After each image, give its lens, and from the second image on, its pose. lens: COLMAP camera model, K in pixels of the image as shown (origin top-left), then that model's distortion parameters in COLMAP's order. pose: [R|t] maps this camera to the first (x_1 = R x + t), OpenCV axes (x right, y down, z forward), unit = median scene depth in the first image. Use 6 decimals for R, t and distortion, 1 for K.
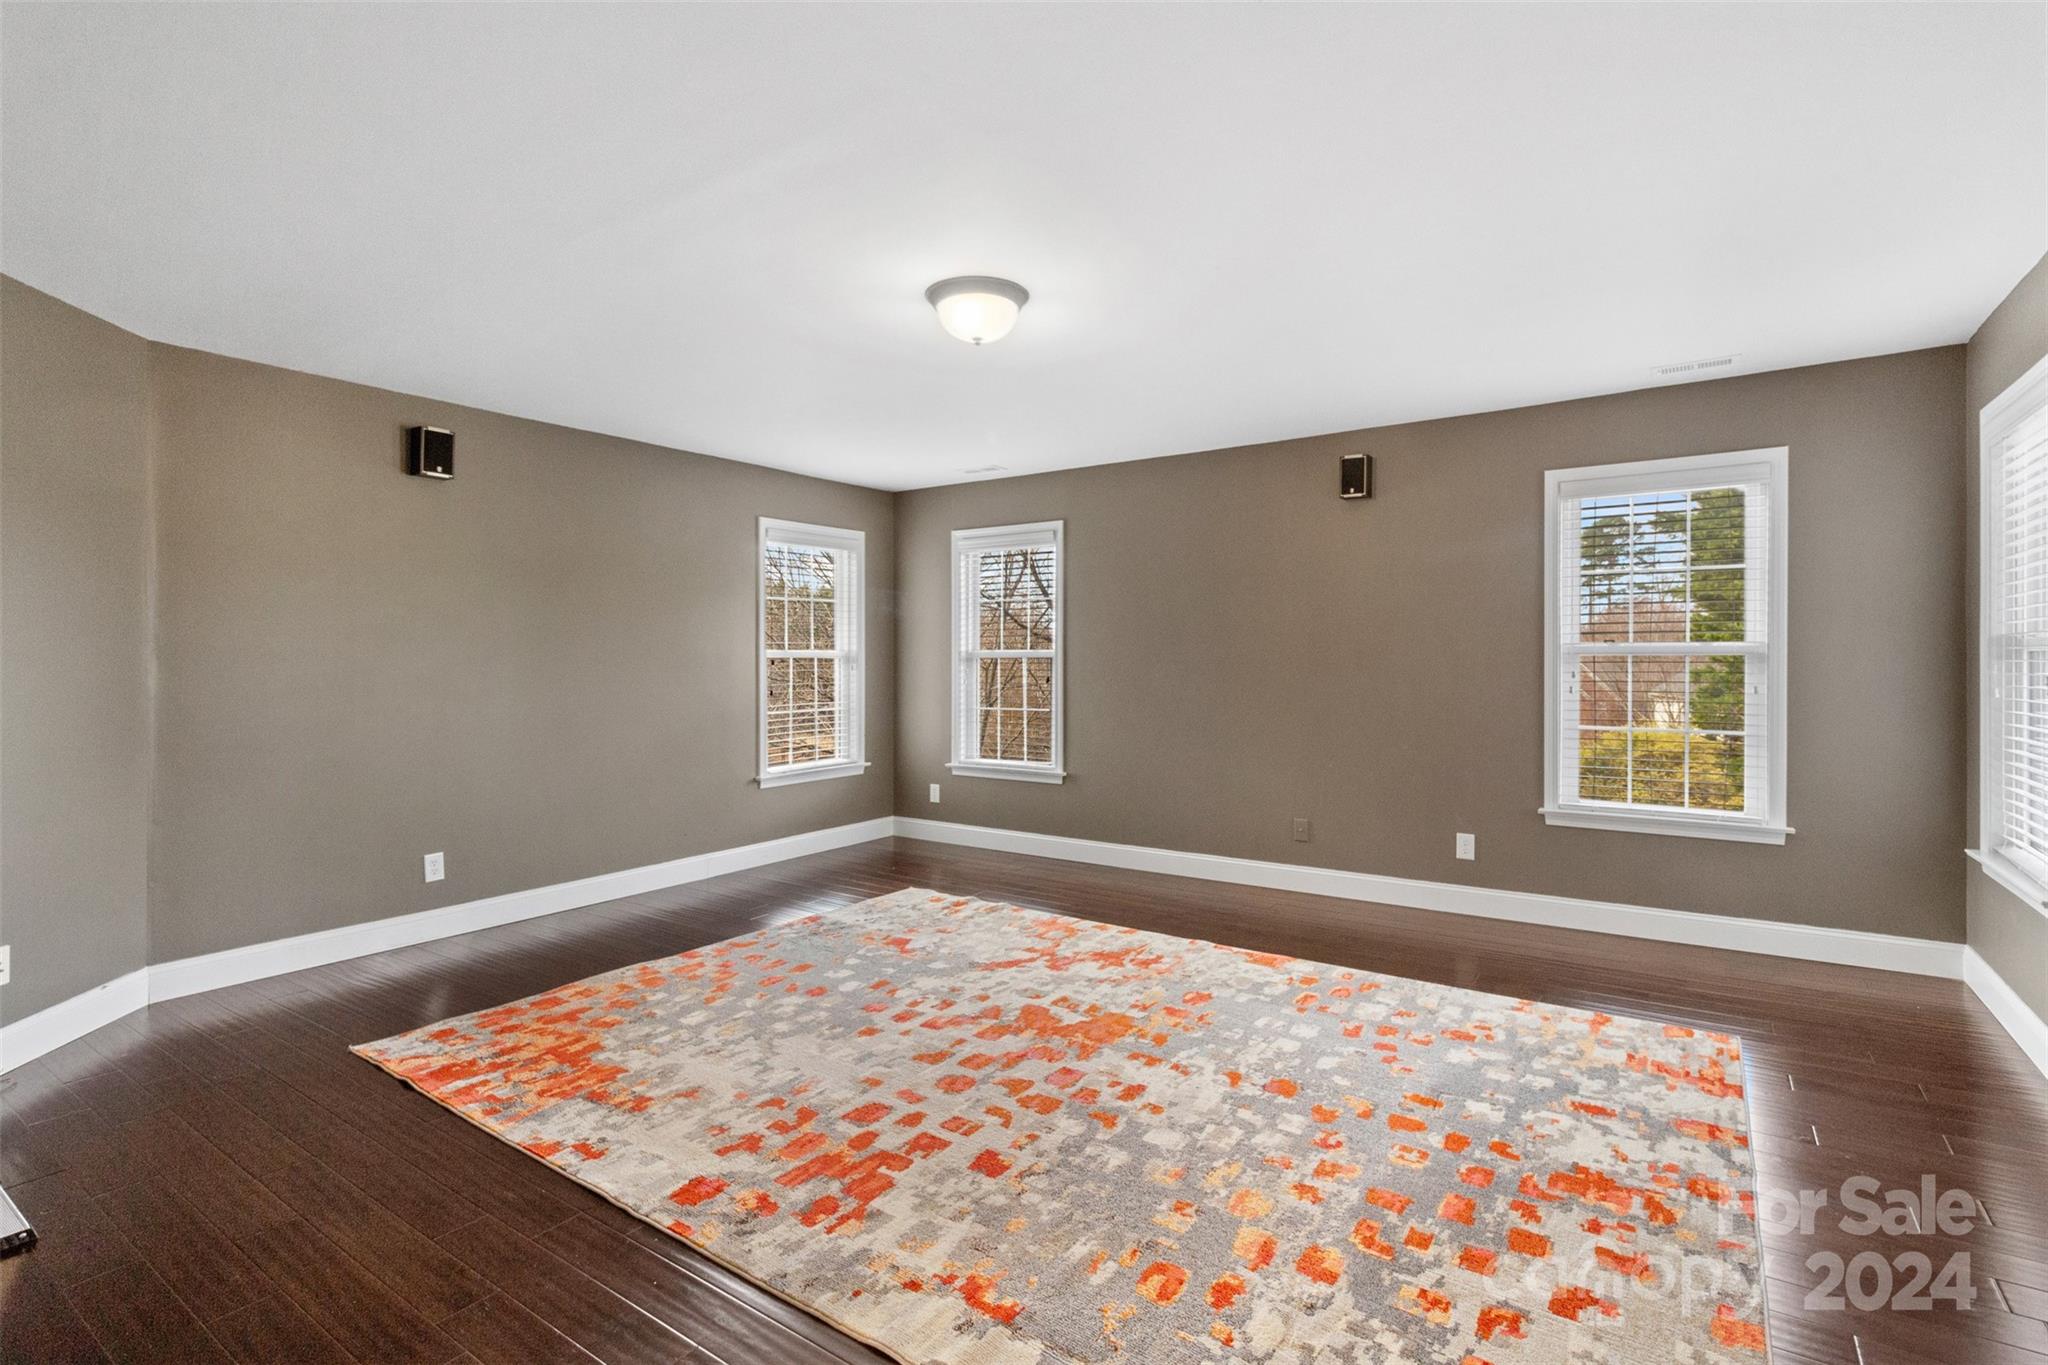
lens RADIAL K [[953.6, 0, 1025.0], [0, 953.6, 671.0], [0, 0, 1]] dist [0.005530, -0.002572]
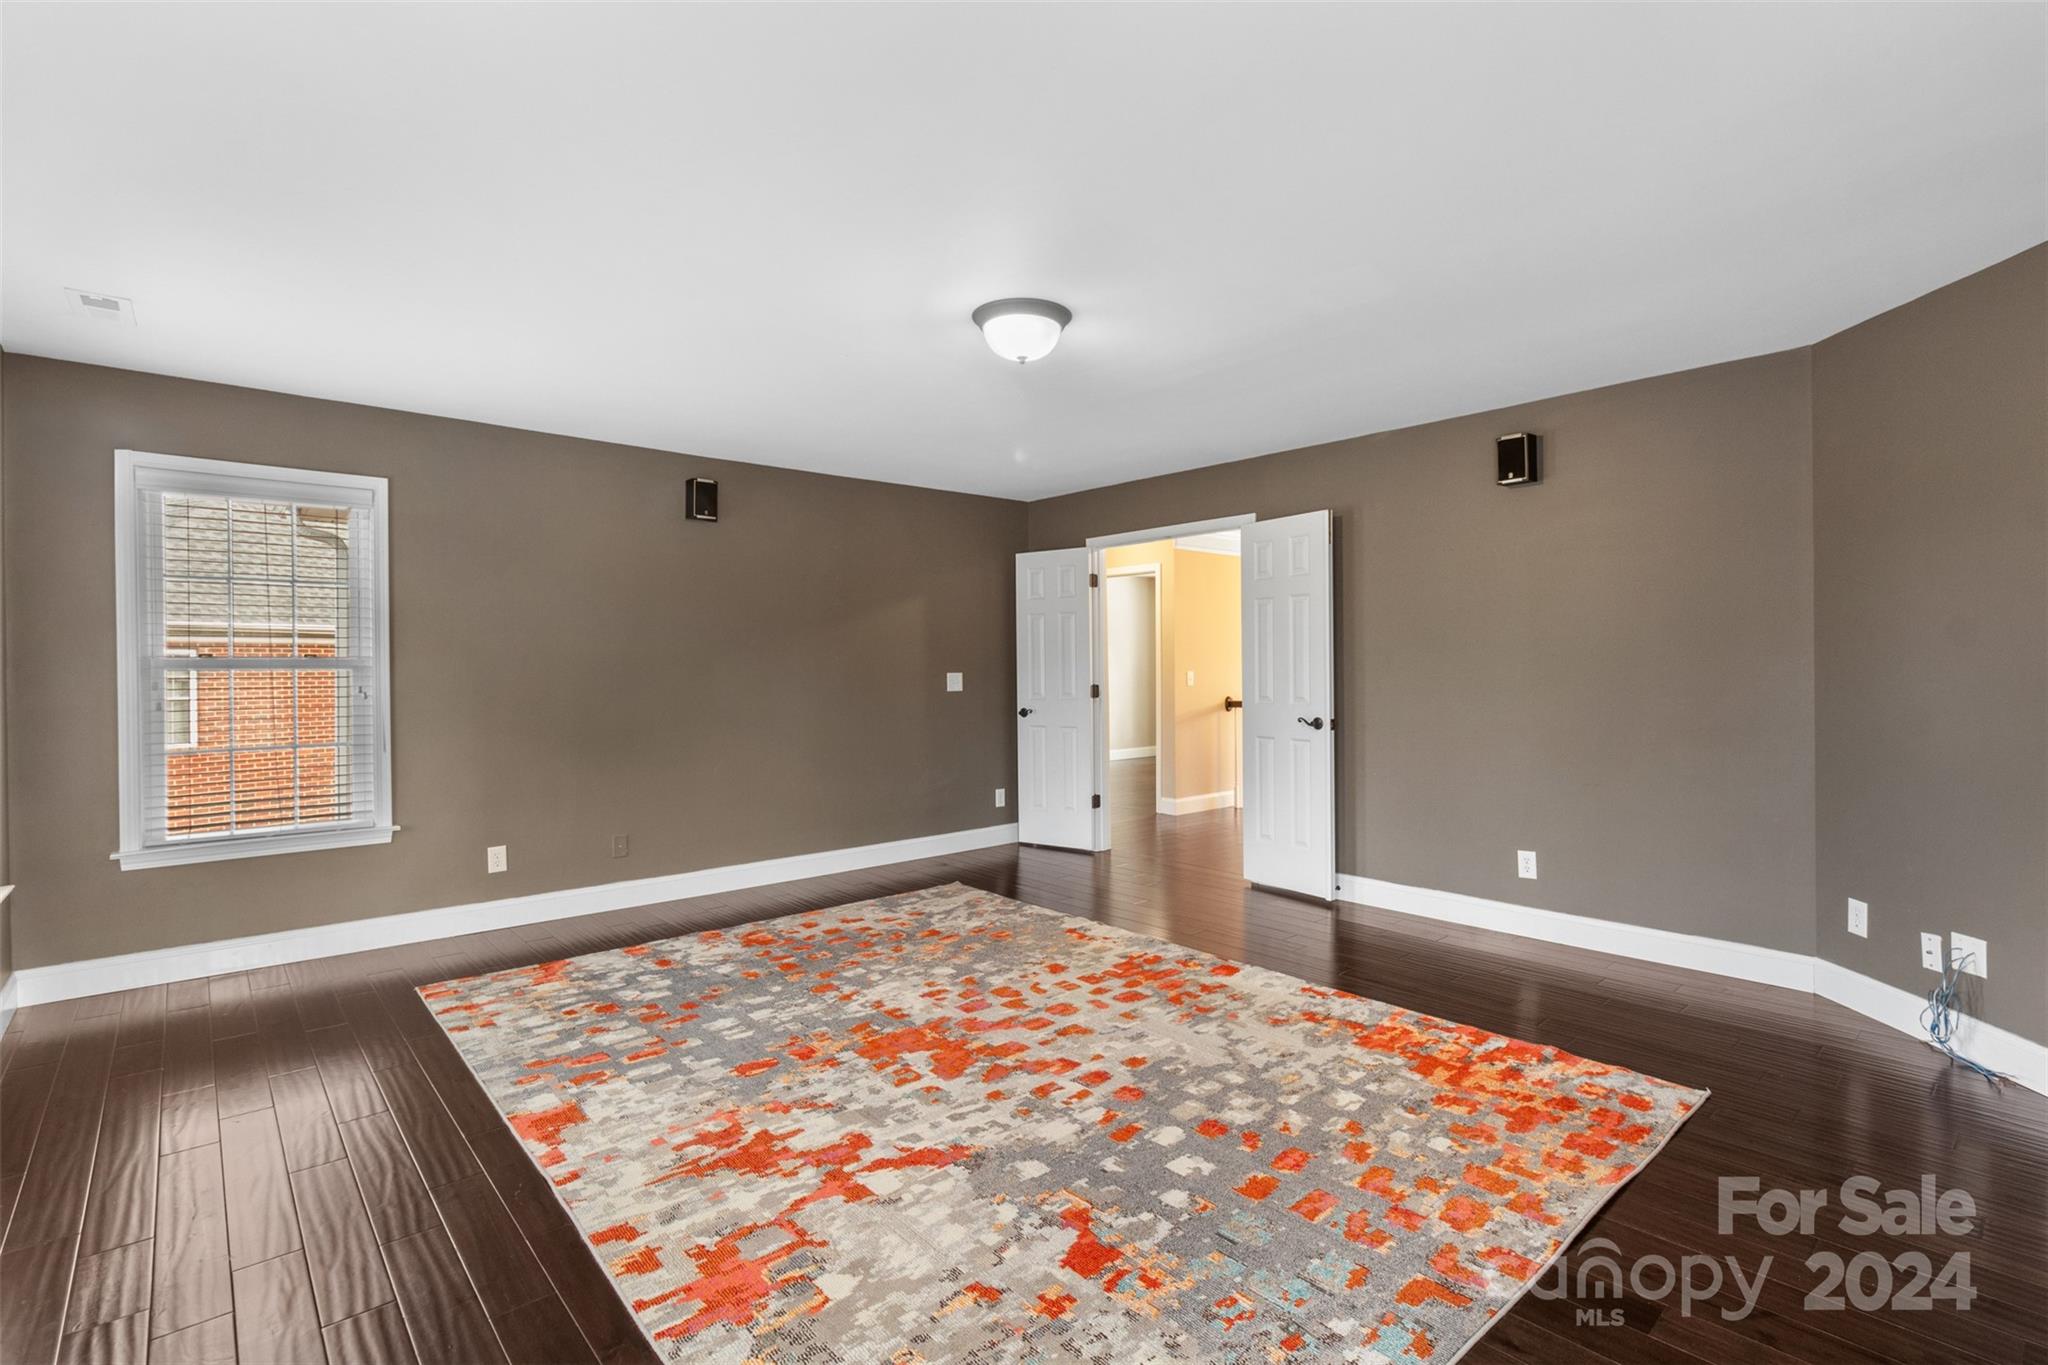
lens RADIAL K [[953.6, 0, 1025.1], [0, 953.6, 680.1], [0, 0, 1]] dist [0.005530, -0.002572]
pose [[-0.970368, 0.007173, 0.241527, -0.307019], [0.012894, 0.999672, 0.022117, -0.022675], [-0.241289, 0.024576, -0.970142, 2.057293]]
